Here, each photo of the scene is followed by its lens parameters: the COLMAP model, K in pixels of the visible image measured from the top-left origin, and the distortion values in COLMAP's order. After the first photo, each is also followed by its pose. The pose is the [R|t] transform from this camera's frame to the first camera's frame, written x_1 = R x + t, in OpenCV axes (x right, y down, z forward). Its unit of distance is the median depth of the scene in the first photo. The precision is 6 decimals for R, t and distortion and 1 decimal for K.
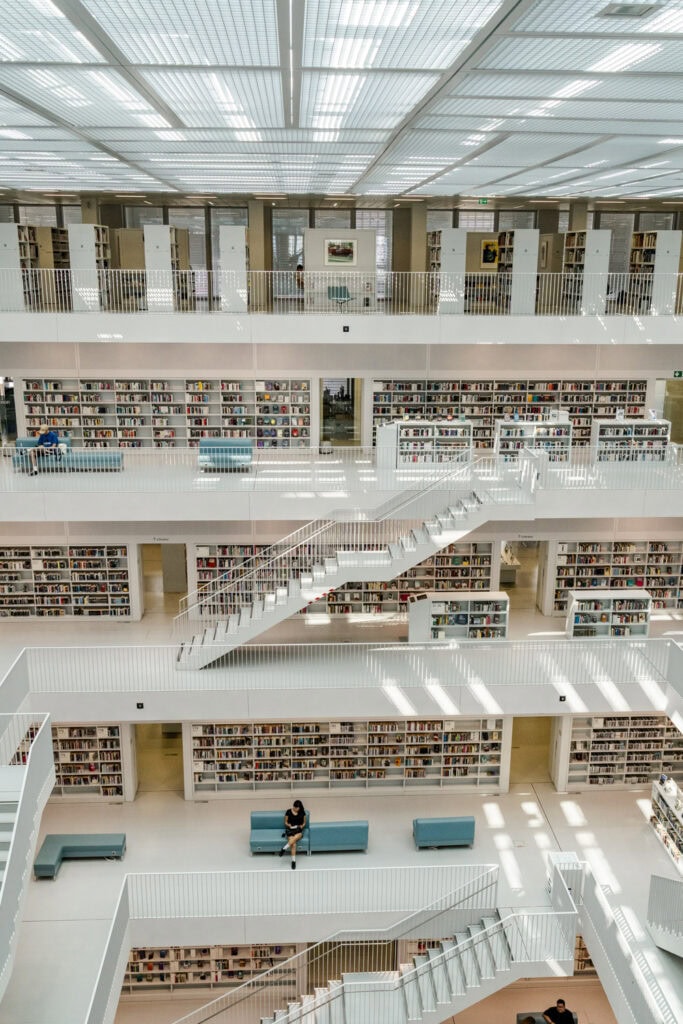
lens RADIAL K [[924.7, 0, 342.2], [0, 924.7, 516.1], [0, 0, 1]] dist [-0.007362, 0.030736]
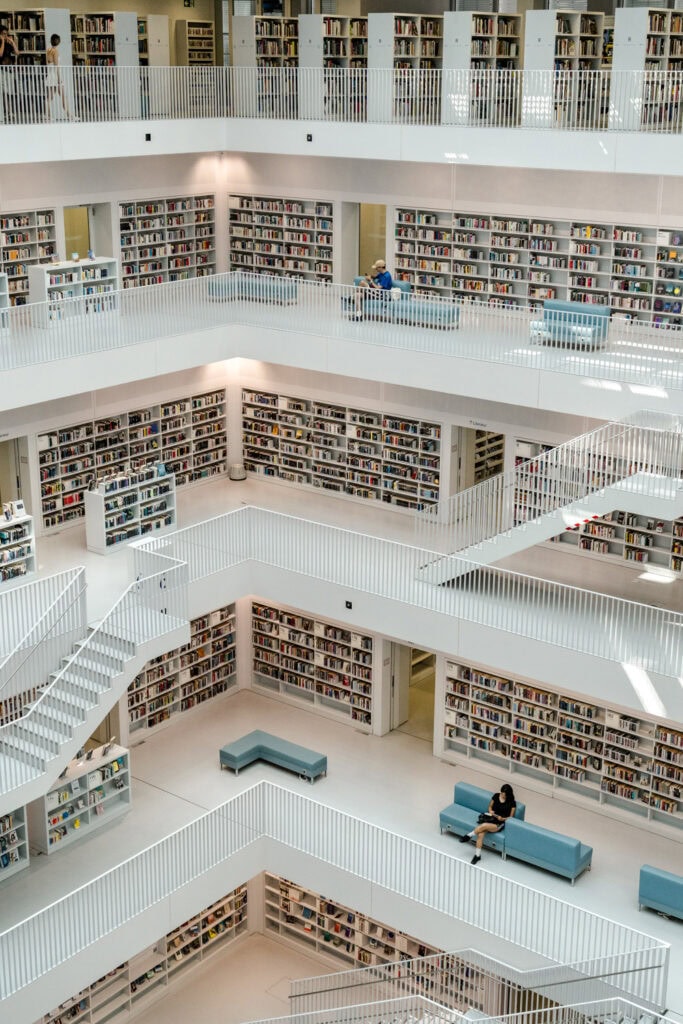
lens RADIAL K [[1414.5, 0, 343.0], [0, 1414.5, 507.3], [0, 0, 1]] dist [0.031606, 0.000000]
pose [[0.753405, 0.192420, -0.628772, 0.478012], [-0.171875, 0.980610, 0.094149, 0.001195], [0.634696, 0.037138, 0.771869, 0.015901]]
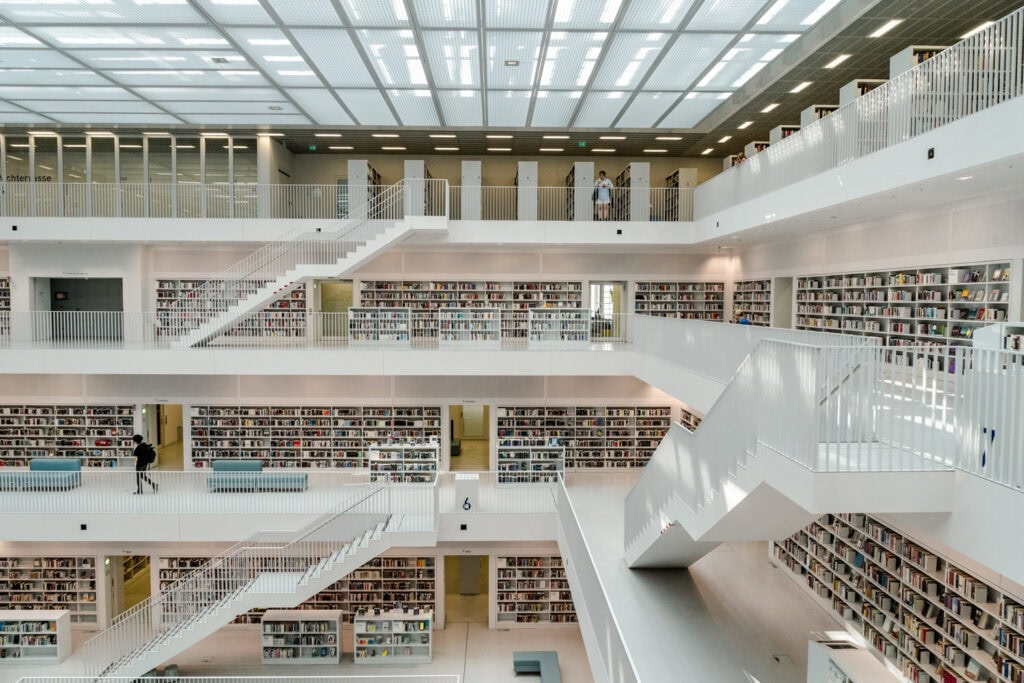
lens RADIAL K [[686.3, 0, 506.6], [0, 686.3, 341.6], [0, 0, 1]] dist [-0.005441, -0.000552]
pose [[-0.039291, 0.050923, -0.997929, 0.437393], [-0.266323, 0.962041, 0.059577, -0.043079], [0.963083, 0.268113, -0.024238, 0.766293]]
